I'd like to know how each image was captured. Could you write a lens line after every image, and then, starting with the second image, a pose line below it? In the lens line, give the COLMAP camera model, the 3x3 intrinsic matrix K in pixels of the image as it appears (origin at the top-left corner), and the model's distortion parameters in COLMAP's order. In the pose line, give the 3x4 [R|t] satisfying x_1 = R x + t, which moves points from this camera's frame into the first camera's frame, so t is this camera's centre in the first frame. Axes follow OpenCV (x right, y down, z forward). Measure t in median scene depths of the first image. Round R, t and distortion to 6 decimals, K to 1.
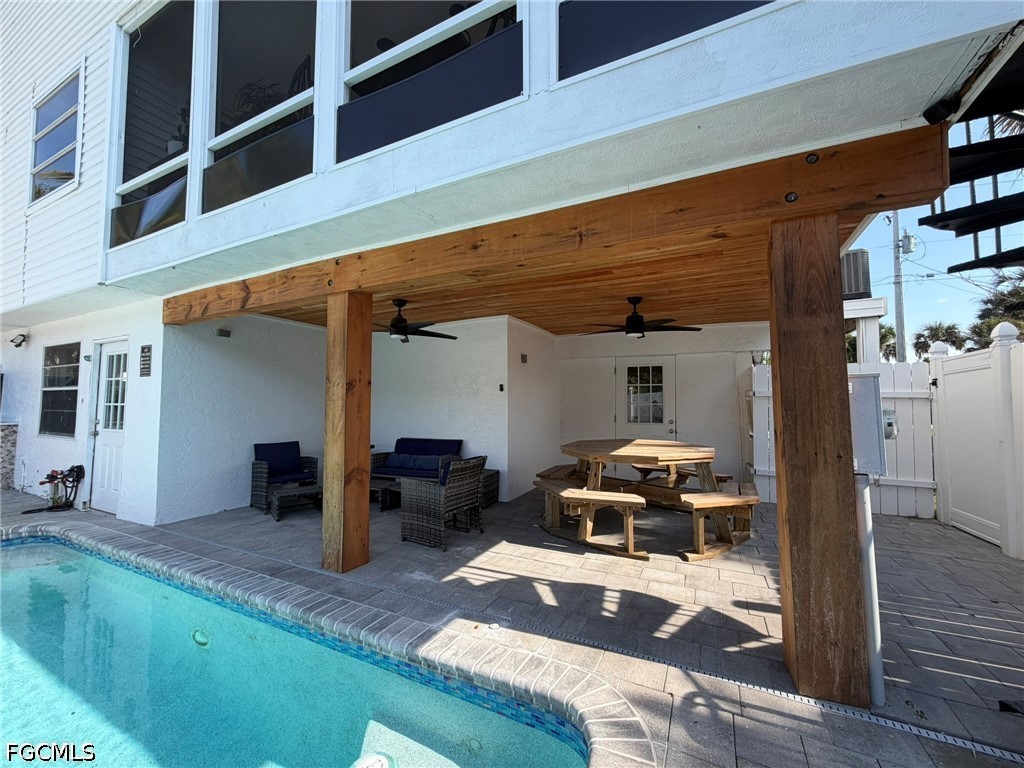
lens RADIAL K [[407.9, 0, 510.4], [0, 407.9, 384.1], [0, 0, 1]] dist [-0.000816, 0.000026]
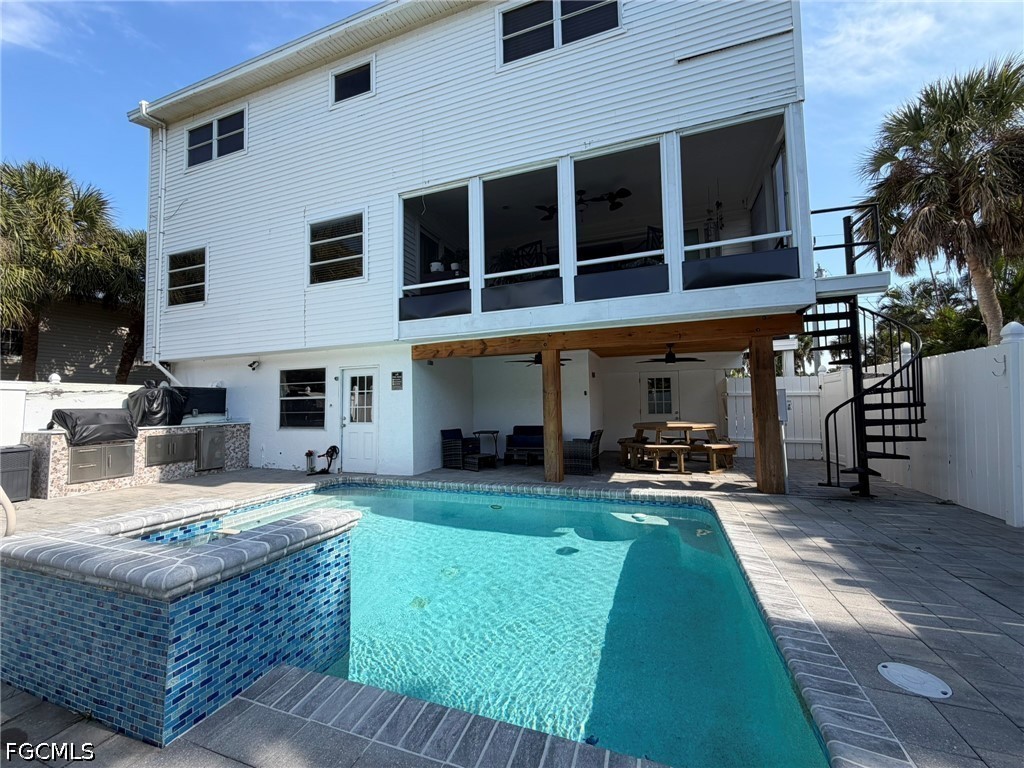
lens RADIAL K [[407.9, 0, 510.4], [0, 407.9, 384.1], [0, 0, 1]] dist [-0.000816, 0.000026]
pose [[0.994180, -0.013093, 0.106929, -0.775387], [0.013616, 0.999899, -0.004156, -0.038651], [-0.106864, 0.005588, 0.994258, -0.956150]]
